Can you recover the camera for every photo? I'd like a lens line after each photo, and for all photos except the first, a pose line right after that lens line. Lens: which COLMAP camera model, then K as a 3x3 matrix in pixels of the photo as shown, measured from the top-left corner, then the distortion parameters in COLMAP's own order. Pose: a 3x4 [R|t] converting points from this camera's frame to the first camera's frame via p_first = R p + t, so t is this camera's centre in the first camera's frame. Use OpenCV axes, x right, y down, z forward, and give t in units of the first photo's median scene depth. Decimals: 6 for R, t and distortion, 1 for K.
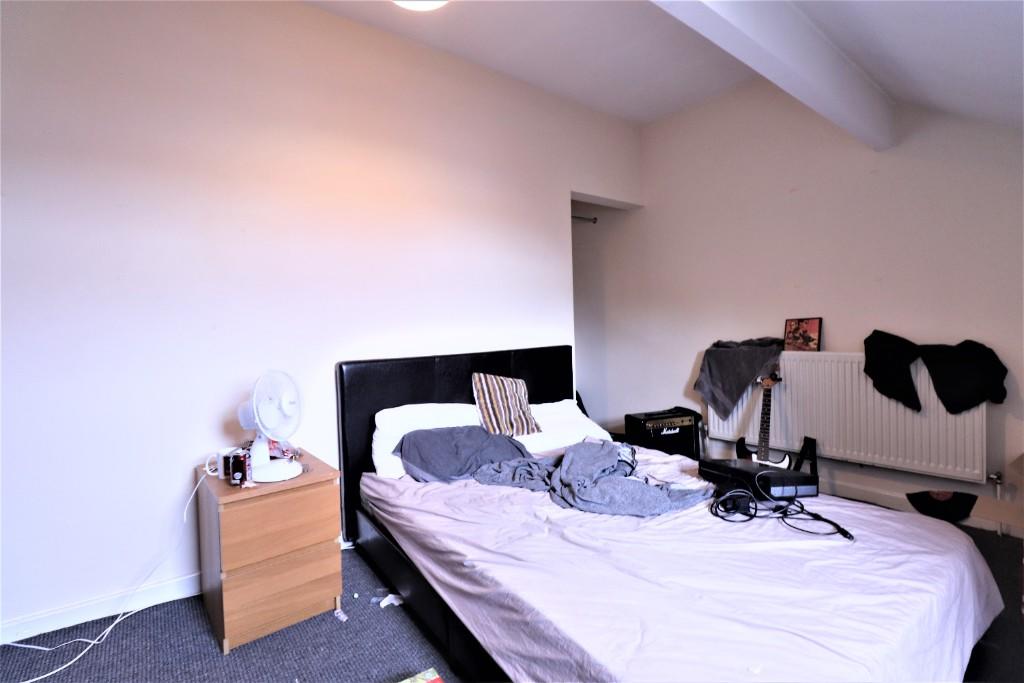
lens RADIAL K [[474.4, 0, 507.3], [0, 474.4, 333.8], [0, 0, 1]] dist [0.001039, -0.010723]
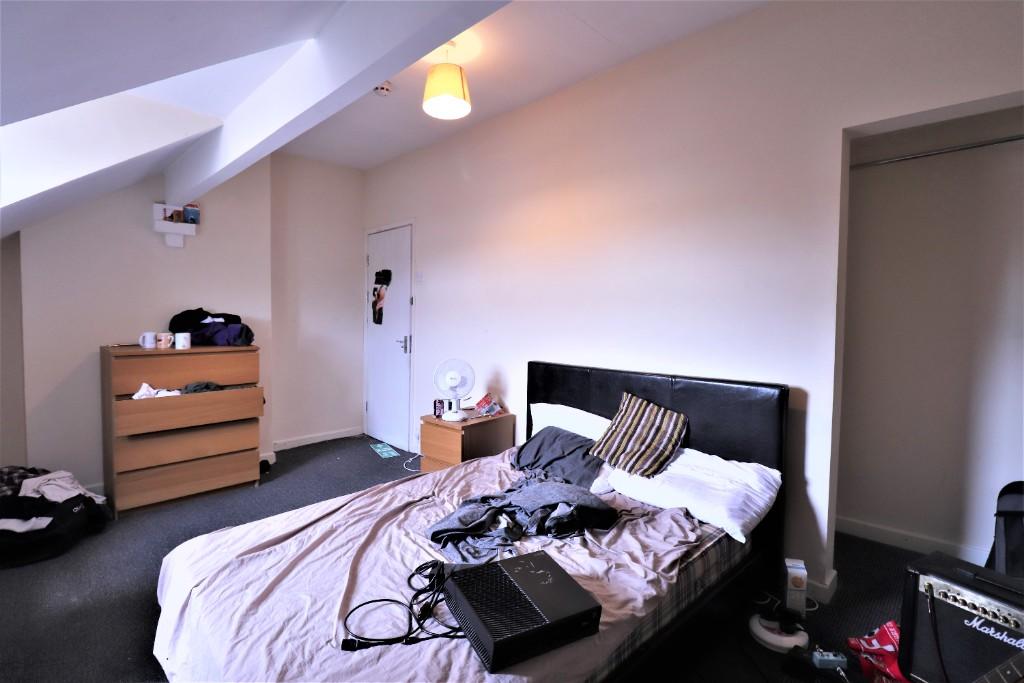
lens RADIAL K [[474.4, 0, 507.3], [0, 474.4, 333.8], [0, 0, 1]] dist [0.001039, -0.010723]
pose [[0.116839, 0.044297, -0.992163, 0.840642], [-0.027732, 0.998761, 0.041326, -0.067484], [0.992764, 0.022686, 0.117922, 0.651164]]
